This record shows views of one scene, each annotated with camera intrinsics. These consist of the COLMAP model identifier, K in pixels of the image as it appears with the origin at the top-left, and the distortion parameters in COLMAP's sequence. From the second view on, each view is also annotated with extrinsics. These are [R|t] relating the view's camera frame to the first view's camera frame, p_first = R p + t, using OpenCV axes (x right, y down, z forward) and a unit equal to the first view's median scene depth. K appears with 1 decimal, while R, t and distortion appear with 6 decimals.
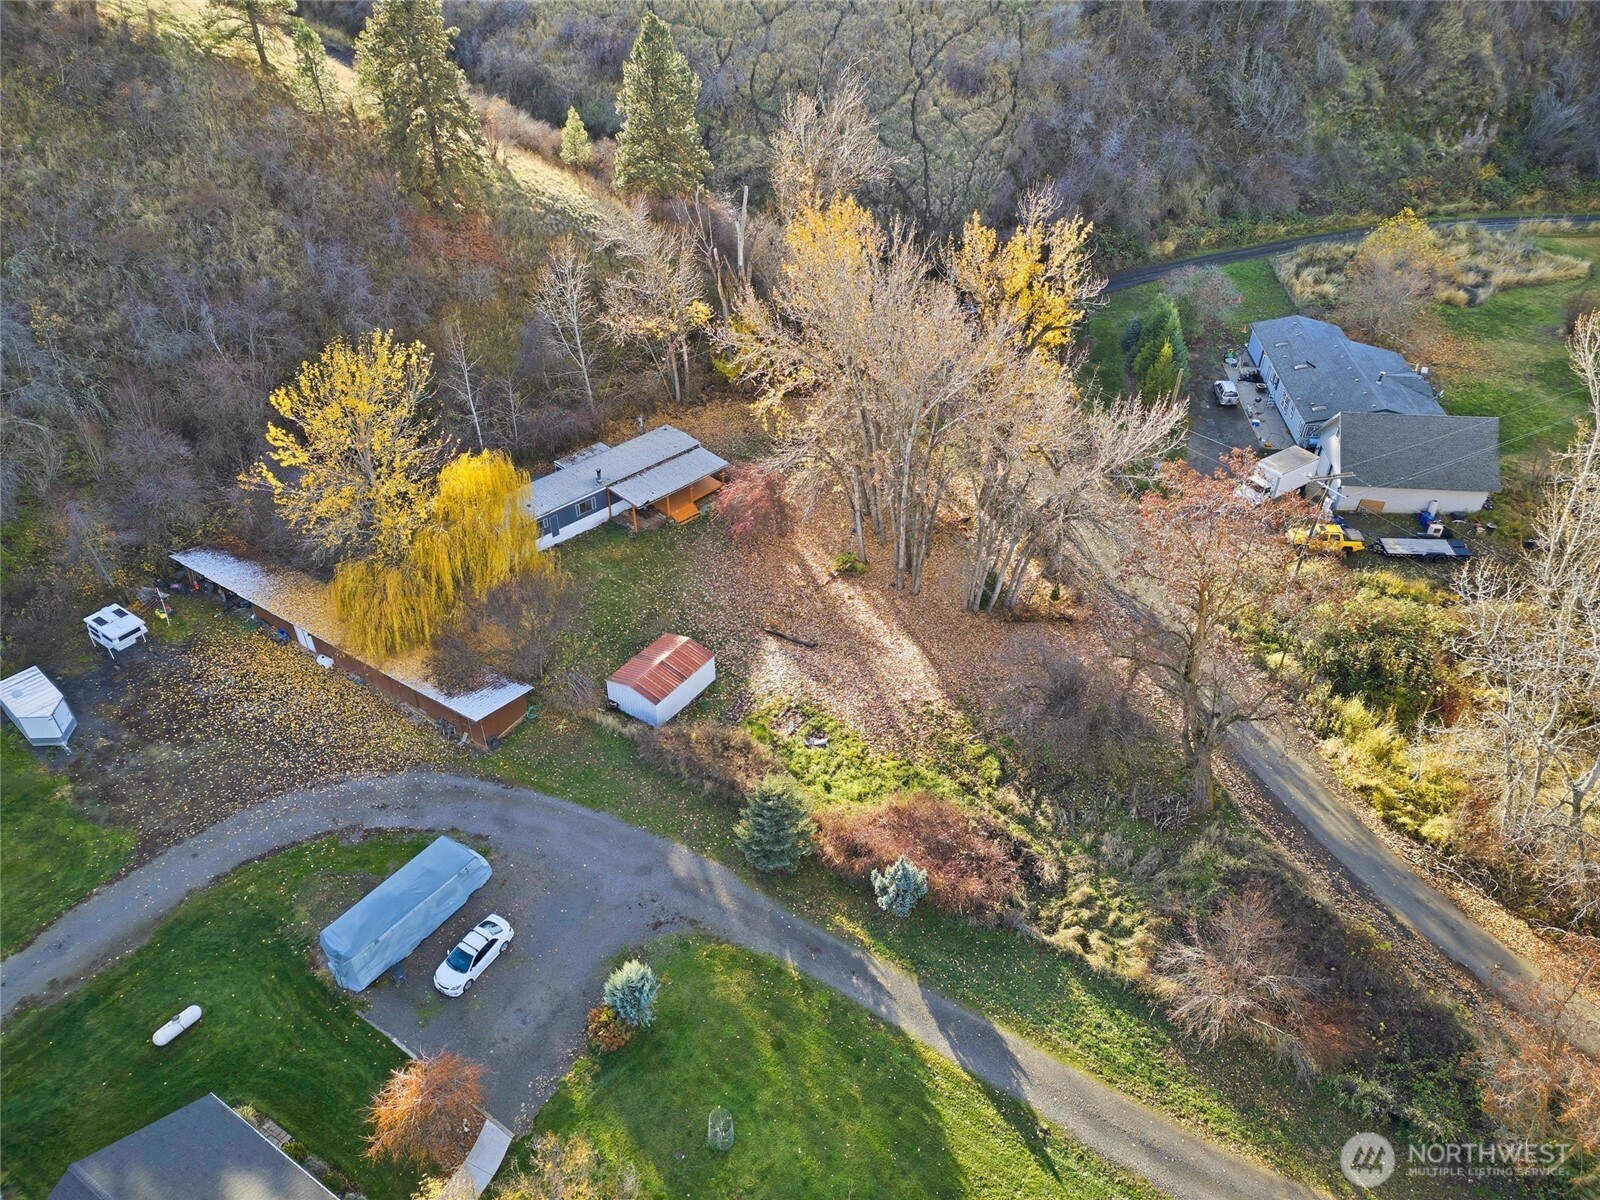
lens RADIAL K [[1130.8, 0, 792.9], [0, 1130.8, 605.9], [0, 0, 1]] dist [0.034838, -0.025964]
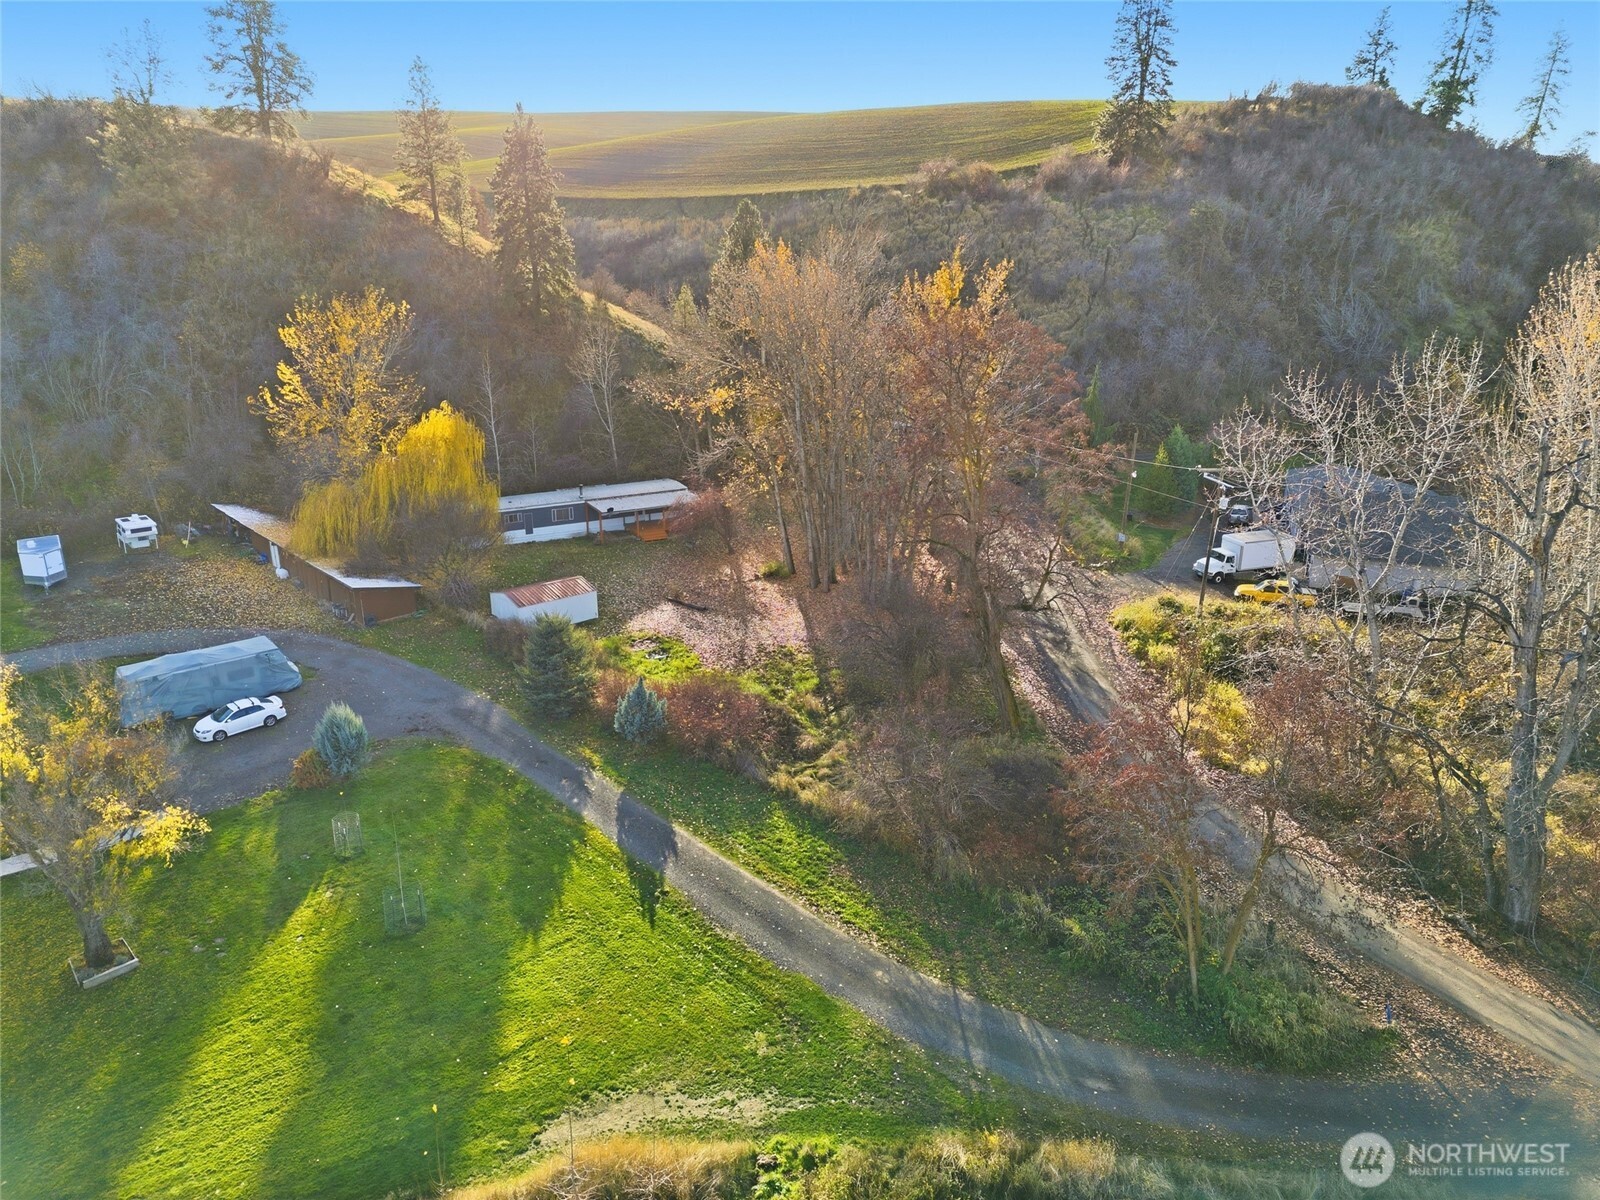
lens RADIAL K [[1130.8, 0, 792.9], [0, 1130.8, 605.9], [0, 0, 1]] dist [0.034838, -0.025964]
pose [[0.967154, 0.082514, -0.240426, 0.363695], [-0.155771, 0.939829, -0.304067, 0.351983], [0.200869, 0.331531, 0.921813, 0.069436]]
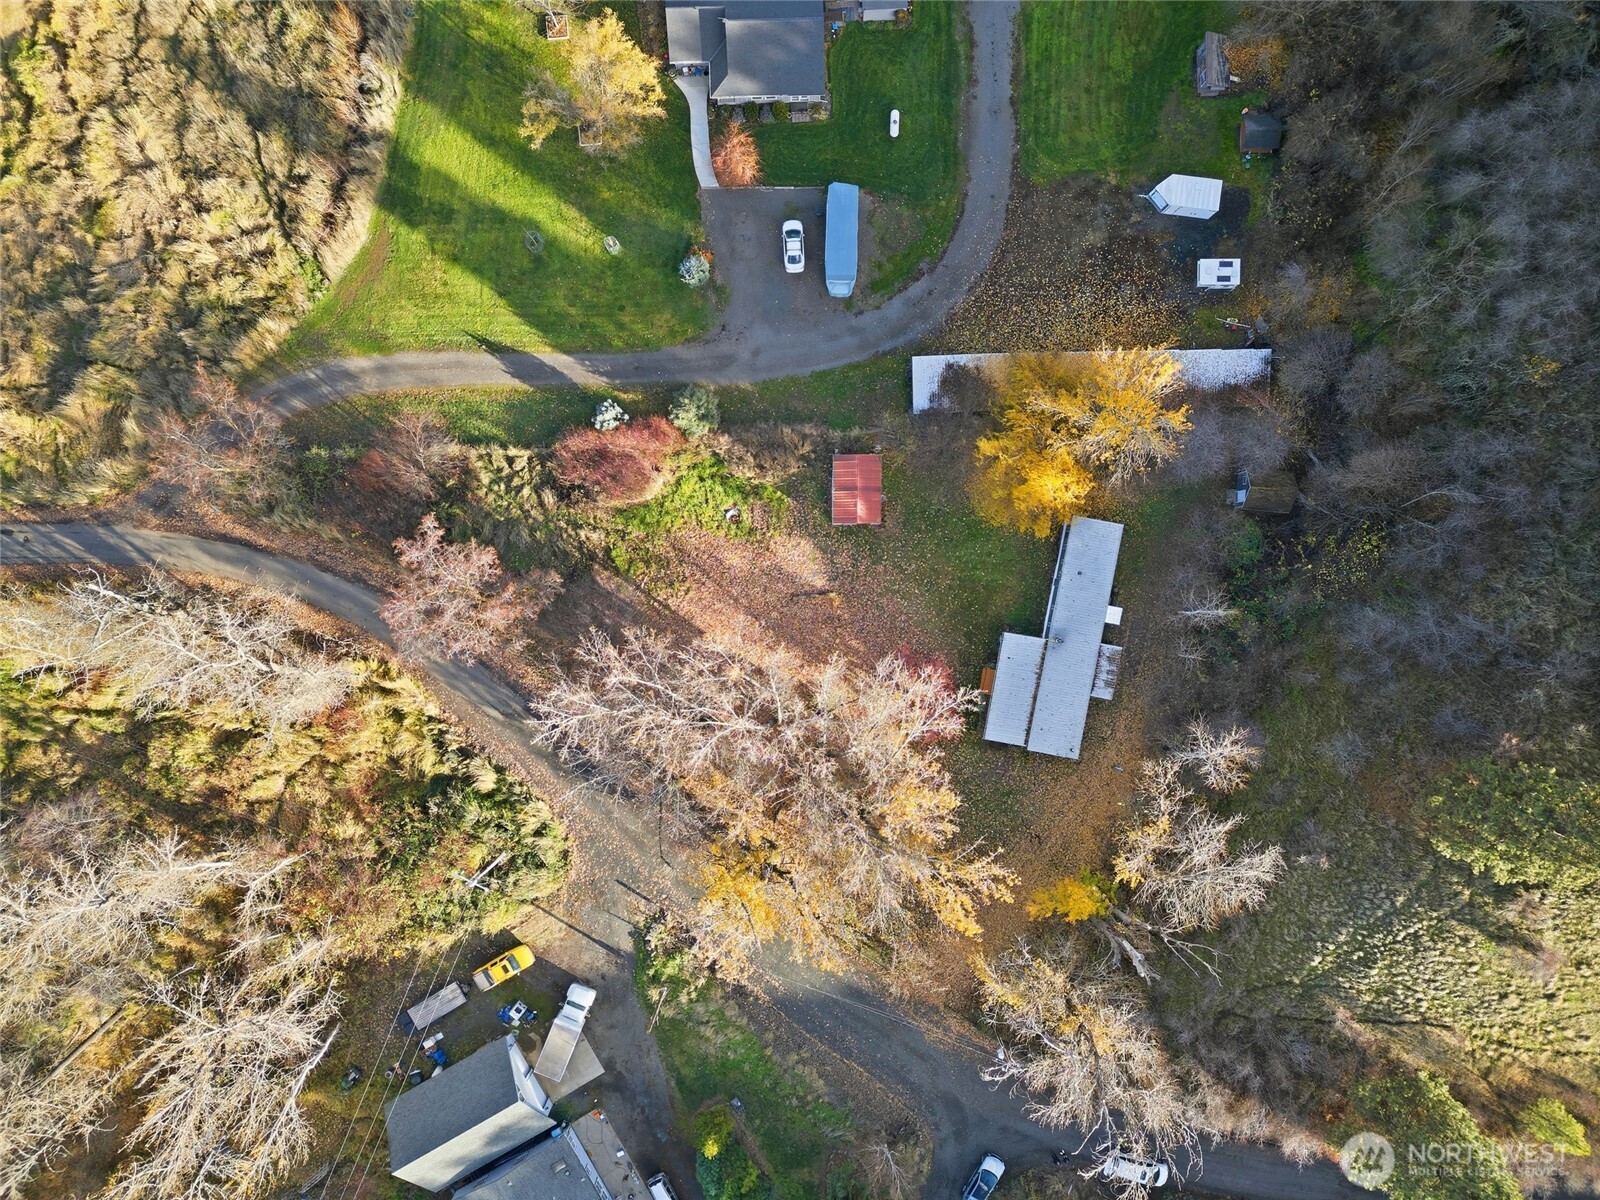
lens RADIAL K [[1130.8, 0, 792.9], [0, 1130.8, 605.9], [0, 0, 1]] dist [0.034838, -0.025964]
pose [[-0.822961, 0.568039, 0.008243, 0.012825], [-0.349622, -0.517854, 0.780764, -1.027066], [0.447773, 0.639656, 0.624772, 0.212437]]
